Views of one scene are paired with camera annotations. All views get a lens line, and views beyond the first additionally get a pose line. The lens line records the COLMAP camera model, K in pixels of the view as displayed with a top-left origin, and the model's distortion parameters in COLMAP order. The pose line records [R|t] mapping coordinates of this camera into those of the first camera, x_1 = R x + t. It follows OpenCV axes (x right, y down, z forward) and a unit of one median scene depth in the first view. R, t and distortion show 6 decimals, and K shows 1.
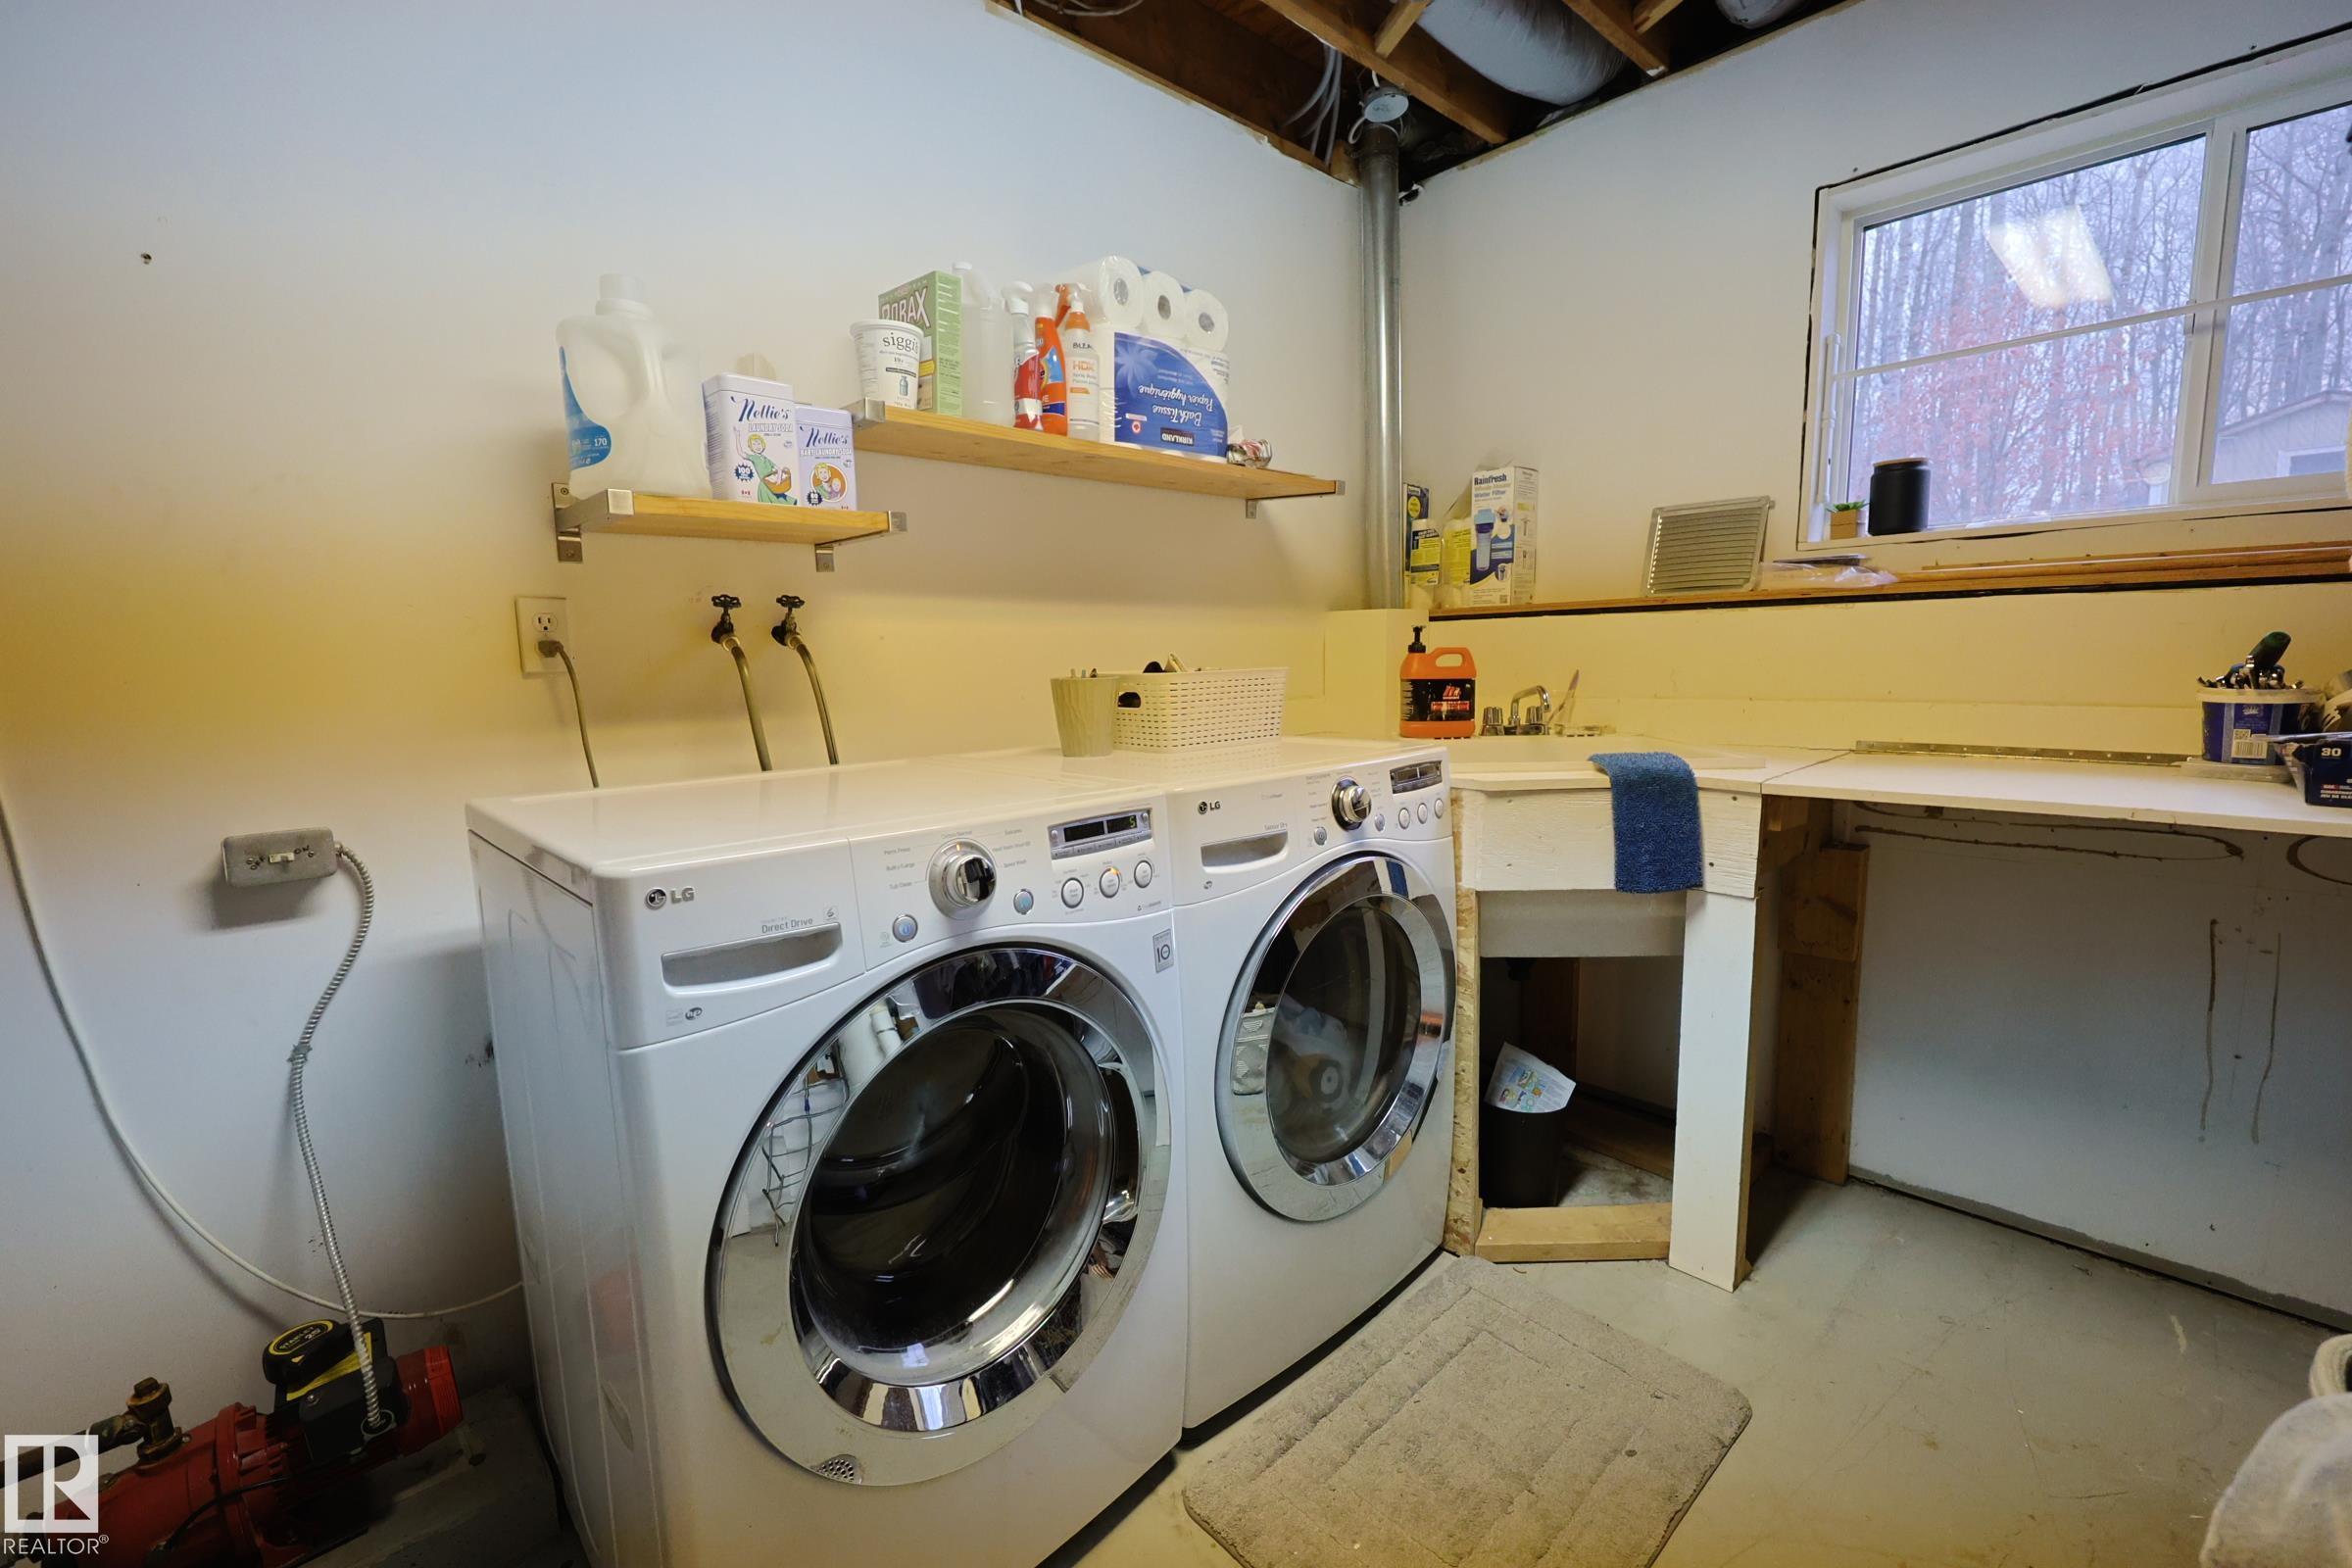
lens RADIAL K [[1002.3, 0, 1178.0], [0, 1002.3, 791.7], [0, 0, 1]] dist [-0.001531, 0.000134]
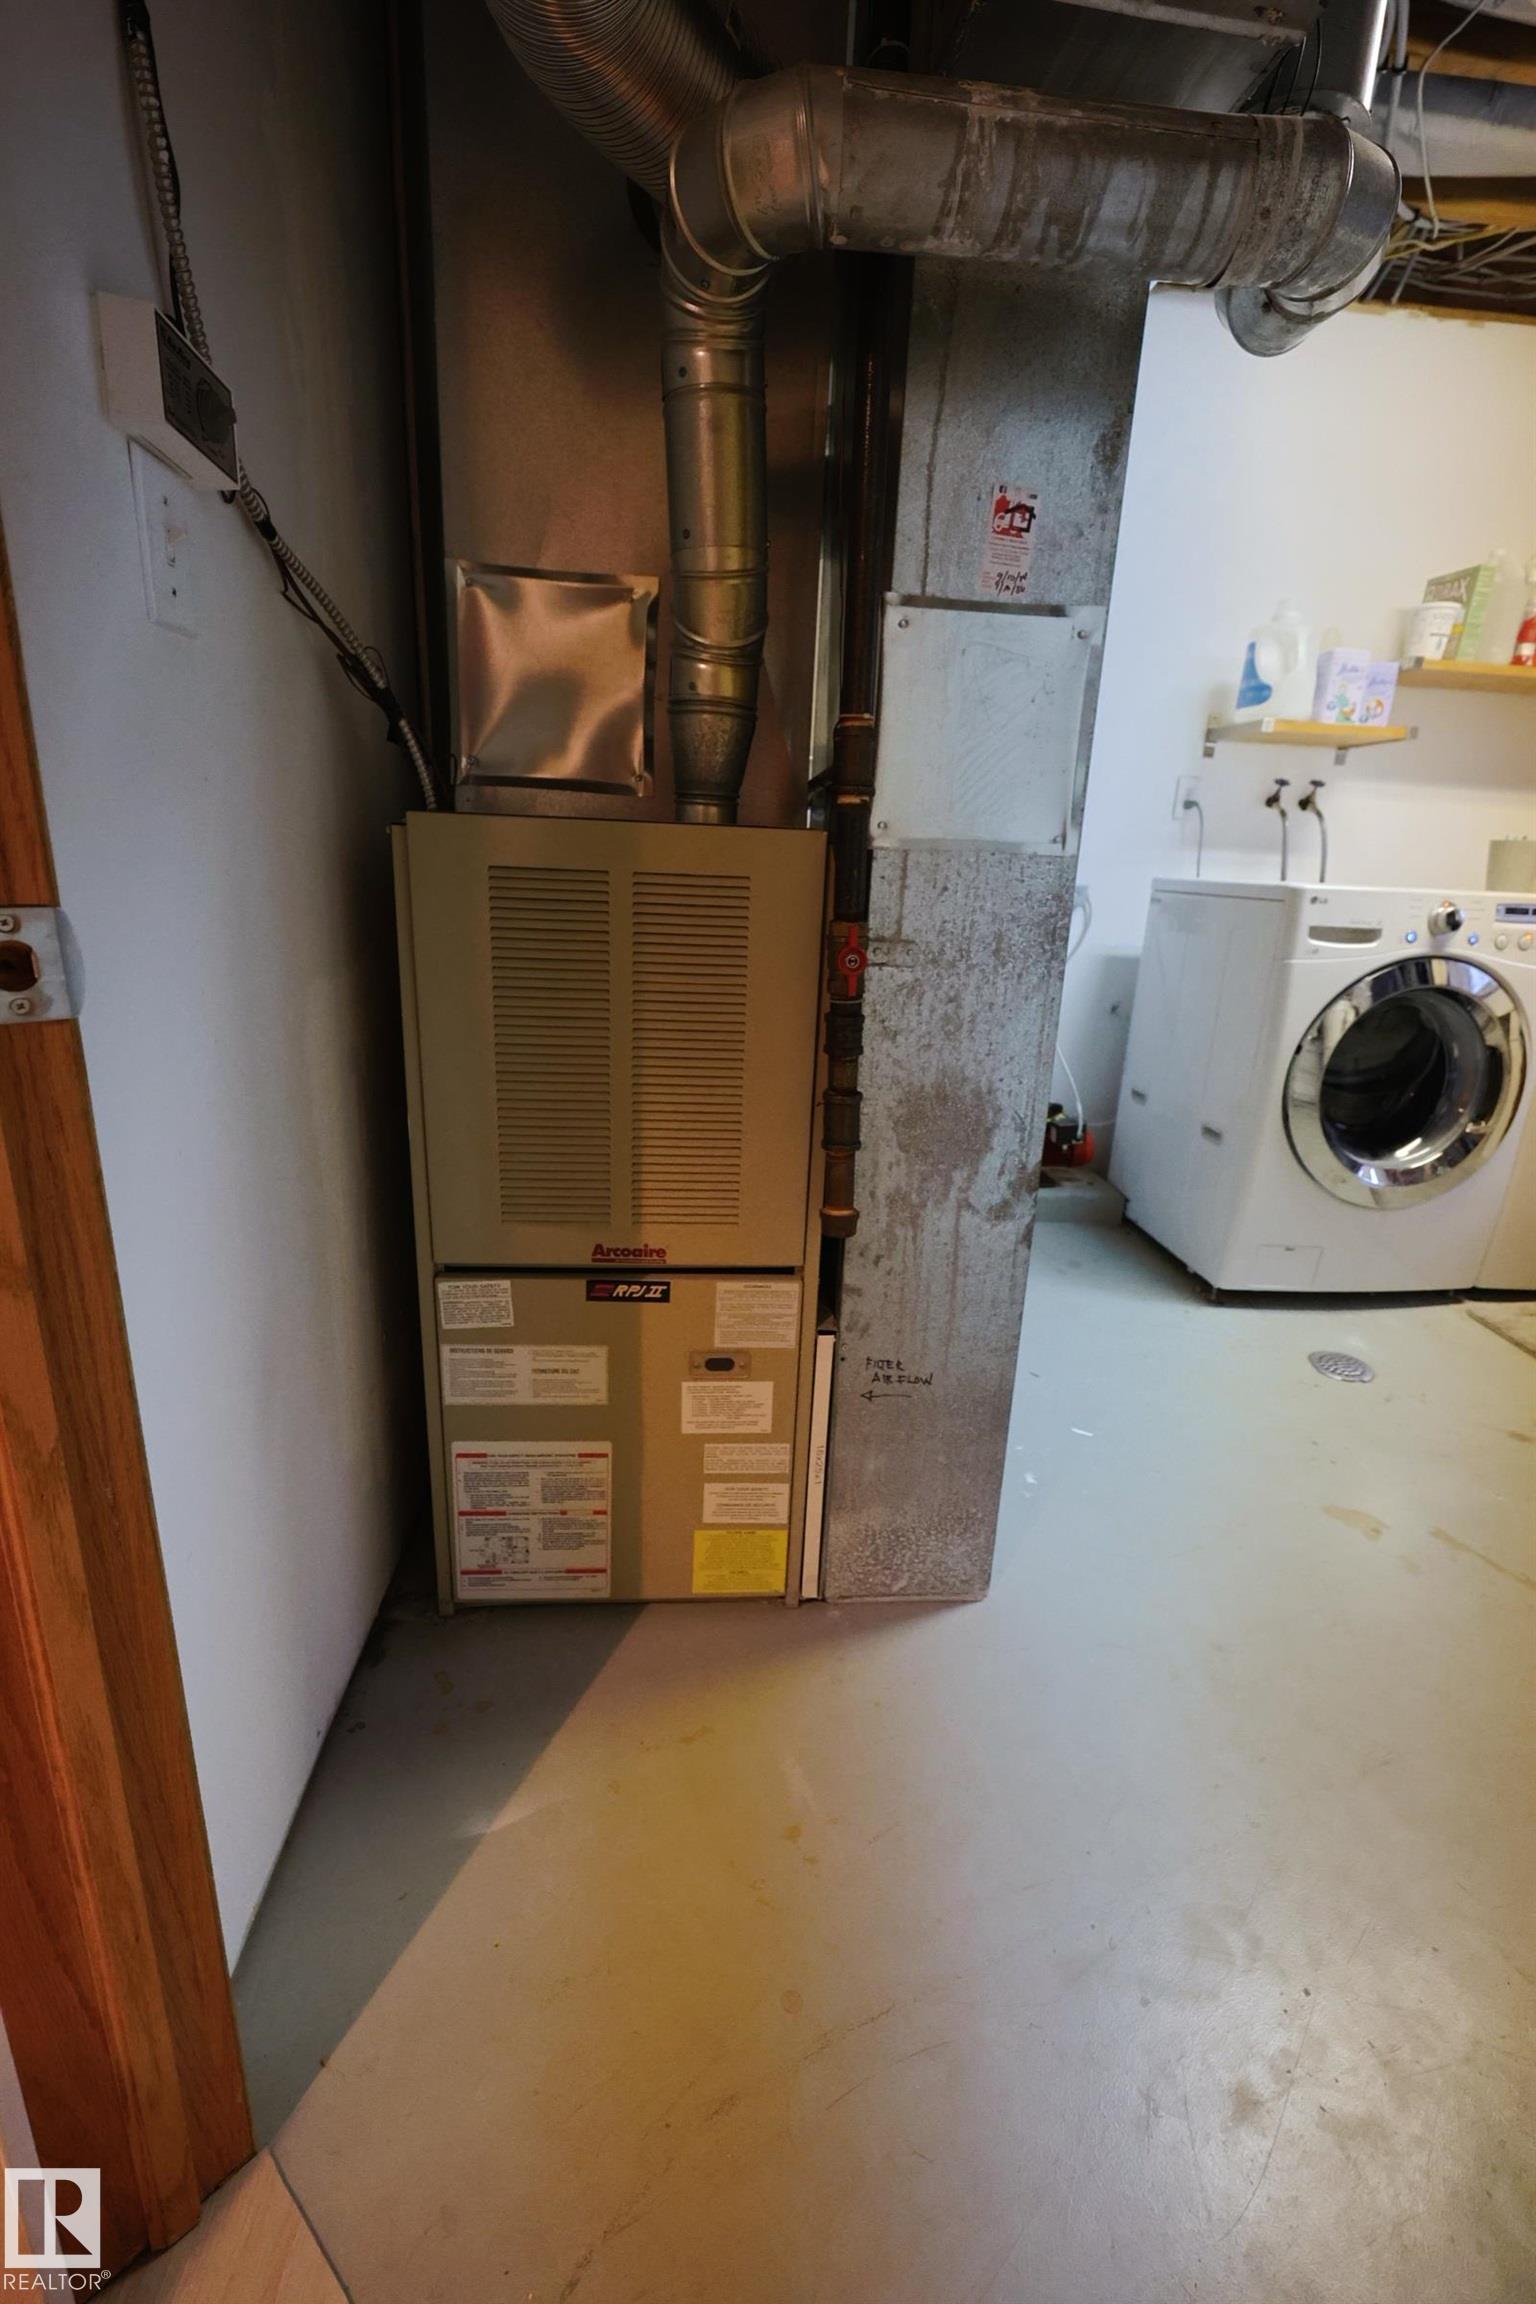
lens RADIAL K [[981.9, 0, 780.3], [0, 981.9, 1139.5], [0, 0, 1]] dist [-0.001531, 0.000134]
pose [[0.786326, 0.225404, -0.575225, -0.022798], [-0.142958, 0.972184, 0.185532, 0.260147], [0.601044, -0.063655, 0.796677, -1.077335]]
